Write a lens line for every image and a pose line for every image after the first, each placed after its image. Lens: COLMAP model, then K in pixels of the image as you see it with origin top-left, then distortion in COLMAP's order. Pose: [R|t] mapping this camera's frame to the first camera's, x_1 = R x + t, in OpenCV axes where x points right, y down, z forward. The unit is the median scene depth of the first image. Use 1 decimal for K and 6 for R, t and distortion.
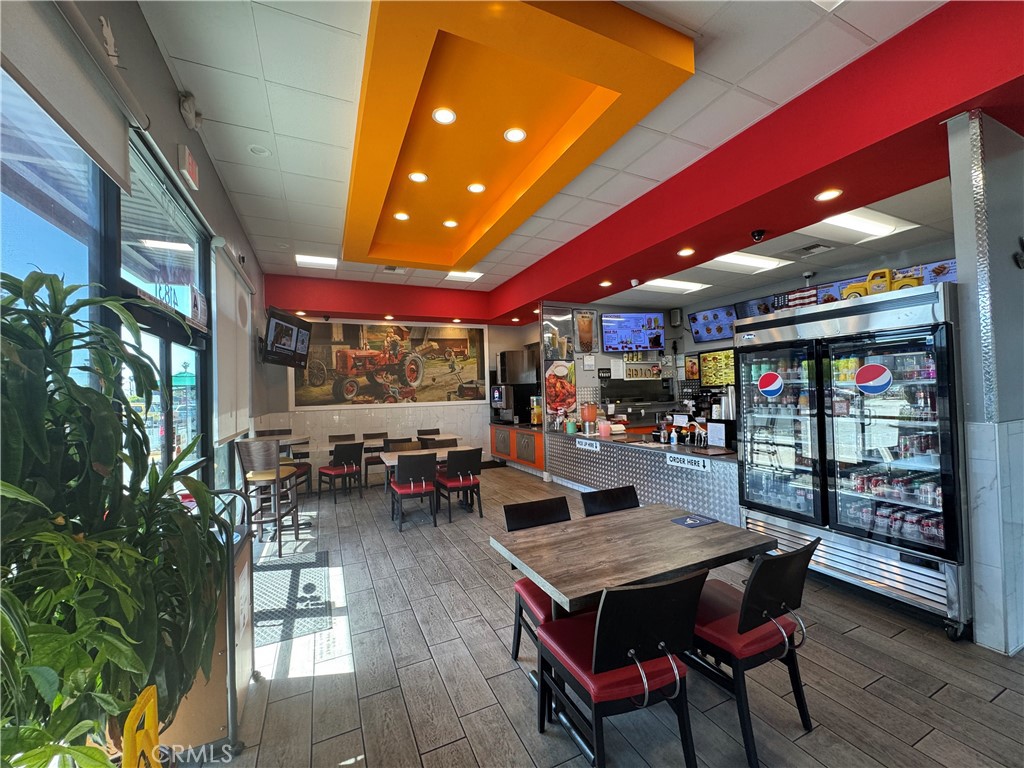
lens RADIAL K [[408.7, 0, 512.8], [0, 408.7, 384.3], [0, 0, 1]] dist [-0.003167, 0.000291]
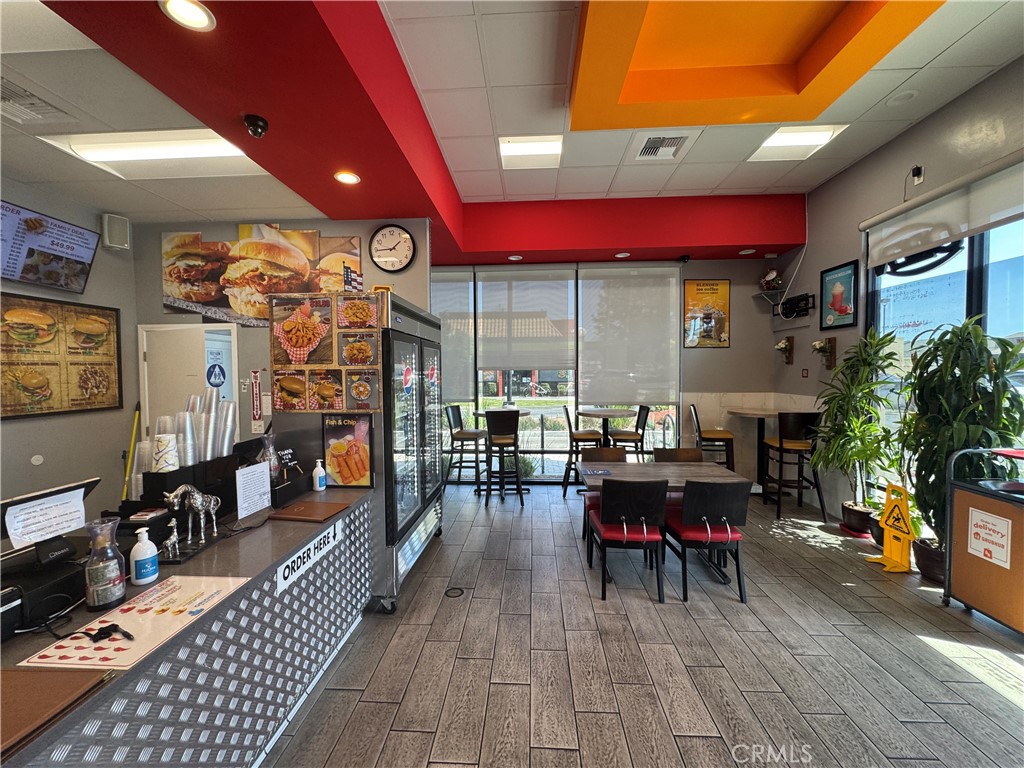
lens RADIAL K [[408.7, 0, 512.9], [0, 408.7, 384.5], [0, 0, 1]] dist [-0.003167, 0.000291]
pose [[-0.882360, 0.020787, 0.470116, 0.008111], [0.024893, 0.999687, 0.002520, 0.005522], [-0.469917, 0.013926, -0.882601, 0.743545]]
